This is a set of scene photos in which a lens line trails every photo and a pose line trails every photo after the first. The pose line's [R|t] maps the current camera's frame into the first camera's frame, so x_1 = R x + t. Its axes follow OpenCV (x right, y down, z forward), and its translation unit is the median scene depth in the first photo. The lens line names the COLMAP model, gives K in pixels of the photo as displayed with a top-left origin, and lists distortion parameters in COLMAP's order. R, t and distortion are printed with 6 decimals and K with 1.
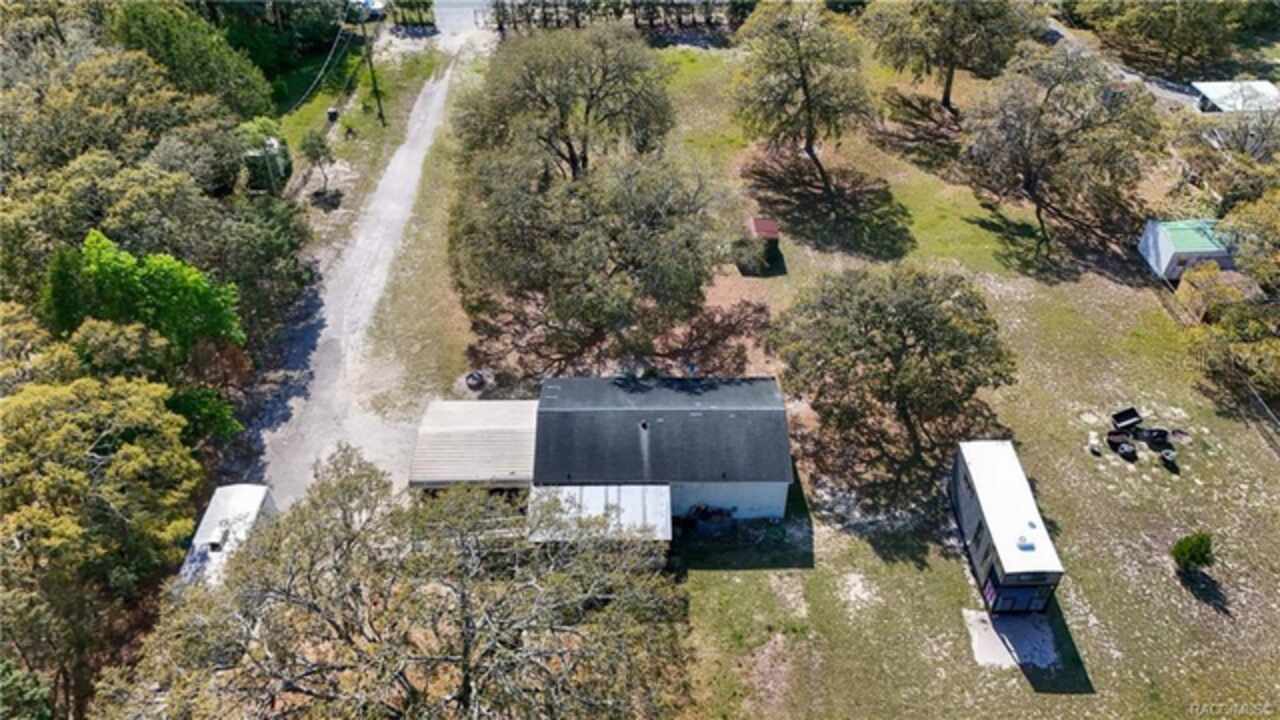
lens RADIAL K [[972.0, 0, 646.8], [0, 972.0, 358.4], [0, 0, 1]] dist [0.033659, -0.003920]
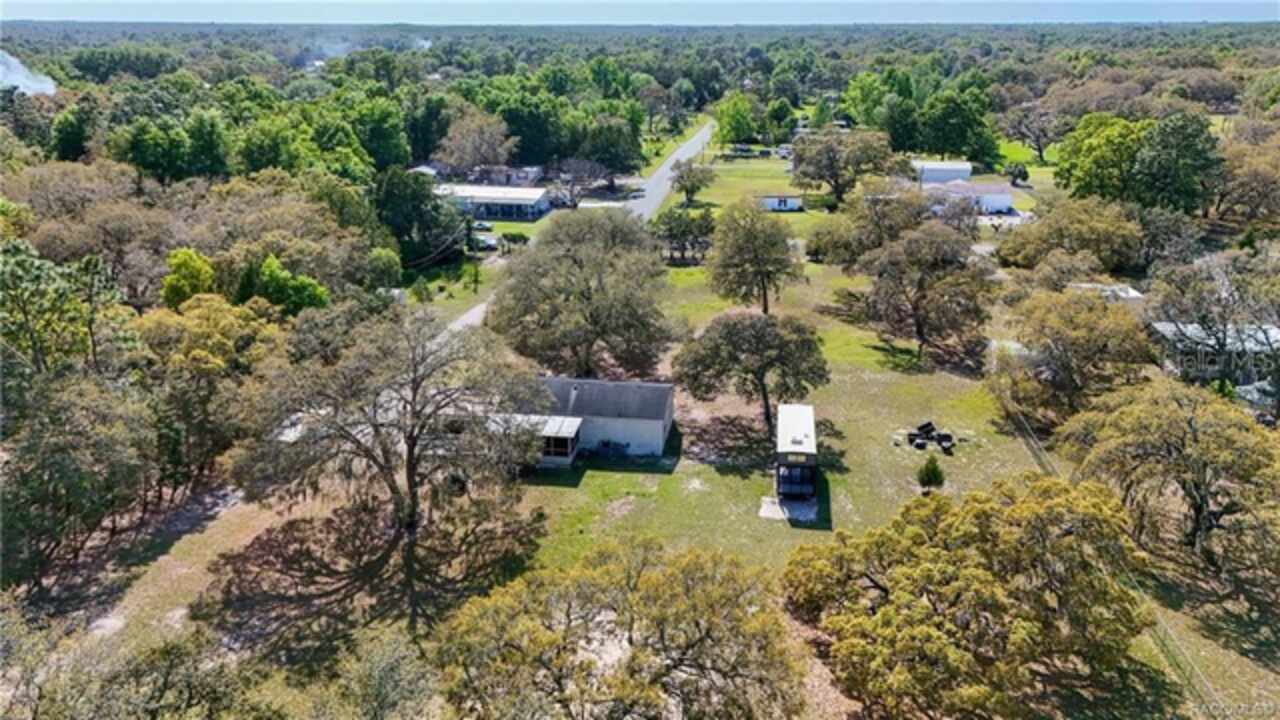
lens RADIAL K [[972.0, 0, 646.8], [0, 972.0, 358.4], [0, 0, 1]] dist [0.033659, -0.003920]
pose [[0.986951, 0.044279, -0.154816, 0.272216], [-0.097808, 0.928611, -0.357931, 0.445499], [0.127915, 0.368403, 0.920824, -0.323370]]
